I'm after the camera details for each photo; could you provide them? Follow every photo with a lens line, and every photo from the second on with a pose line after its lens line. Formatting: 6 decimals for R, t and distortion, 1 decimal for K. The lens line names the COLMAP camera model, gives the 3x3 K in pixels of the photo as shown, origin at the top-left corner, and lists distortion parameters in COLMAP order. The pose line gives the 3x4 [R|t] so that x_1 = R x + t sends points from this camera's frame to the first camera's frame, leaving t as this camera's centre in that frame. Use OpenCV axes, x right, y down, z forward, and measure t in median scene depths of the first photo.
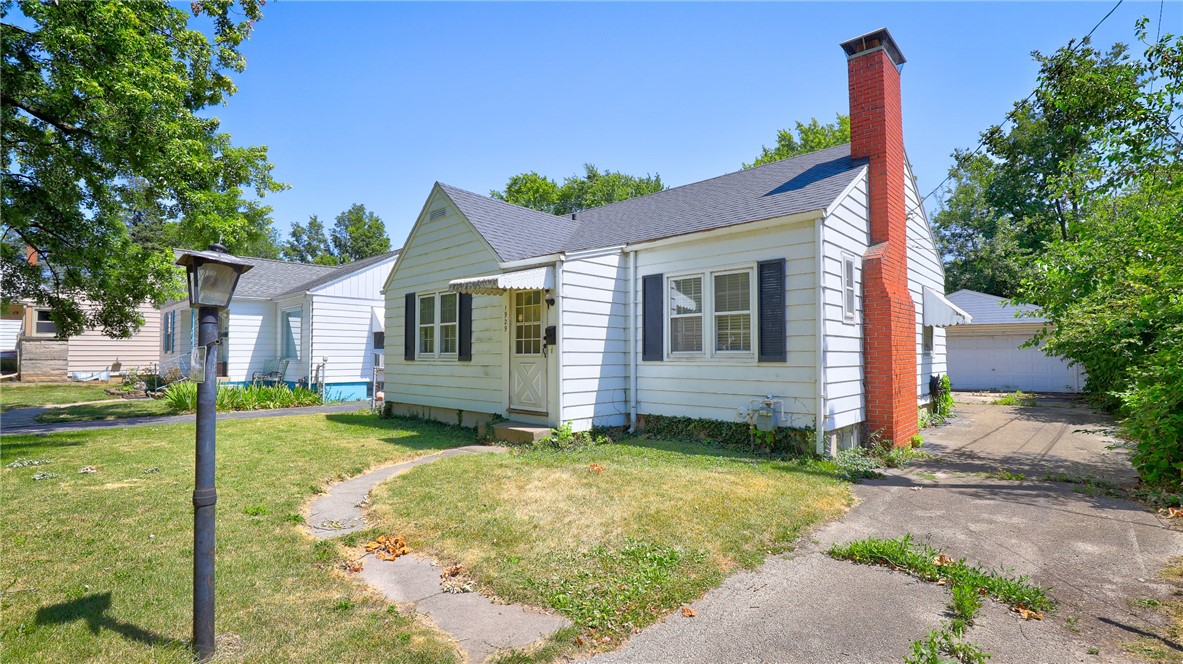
lens RADIAL K [[544.6, 0, 599.5], [0, 544.6, 335.4], [0, 0, 1]] dist [-0.026730, 0.000038]
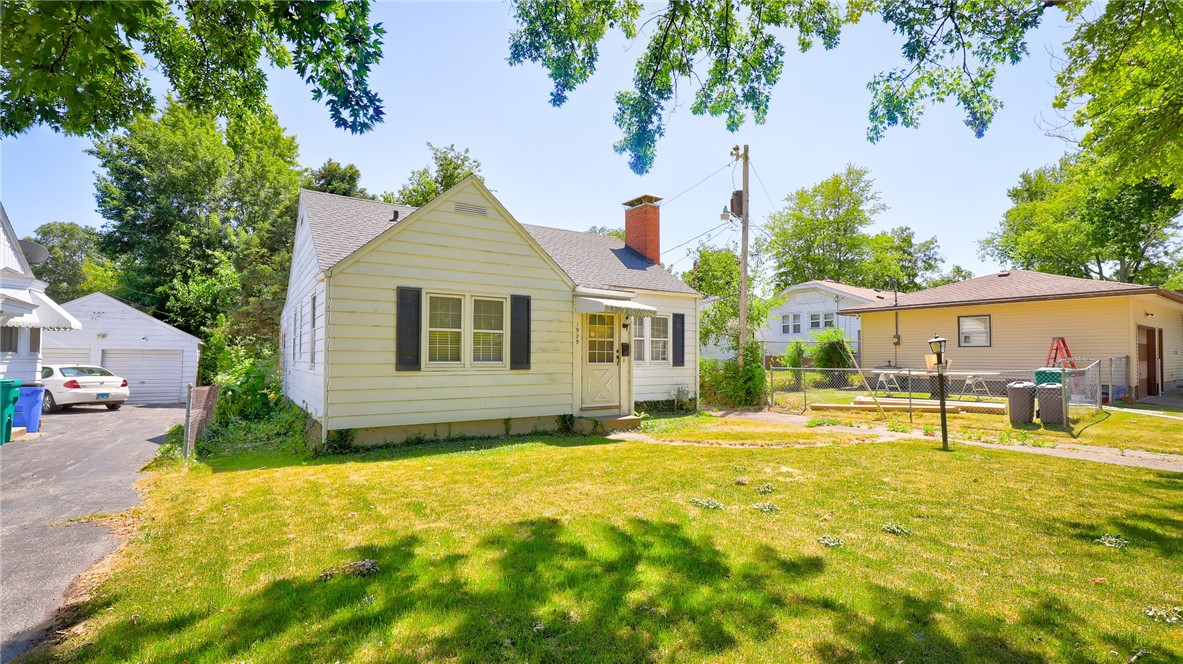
lens RADIAL K [[544.6, 0, 599.5], [0, 544.6, 335.4], [0, 0, 1]] dist [-0.026730, 0.000038]
pose [[0.229743, 0.043055, 0.972299, -1.275927], [-0.037955, 0.998657, -0.035254, 0.013426], [-0.972511, -0.028804, 0.231068, 0.649400]]
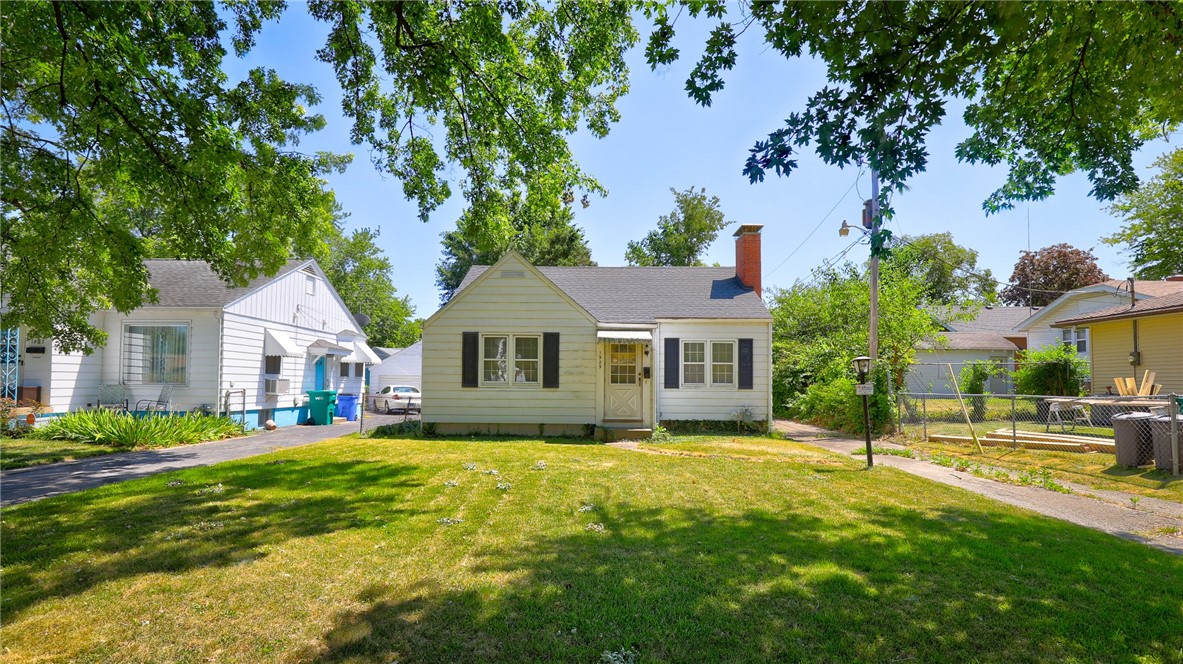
lens RADIAL K [[556.1, 0, 591.6], [0, 556.1, 354.8], [0, 0, 1]] dist [-0.033852, -0.000055]
pose [[0.750588, 0.043940, 0.659307, -1.158807], [-0.034513, 0.999032, -0.027289, -0.002173], [-0.659868, -0.002272, 0.751378, -0.134249]]
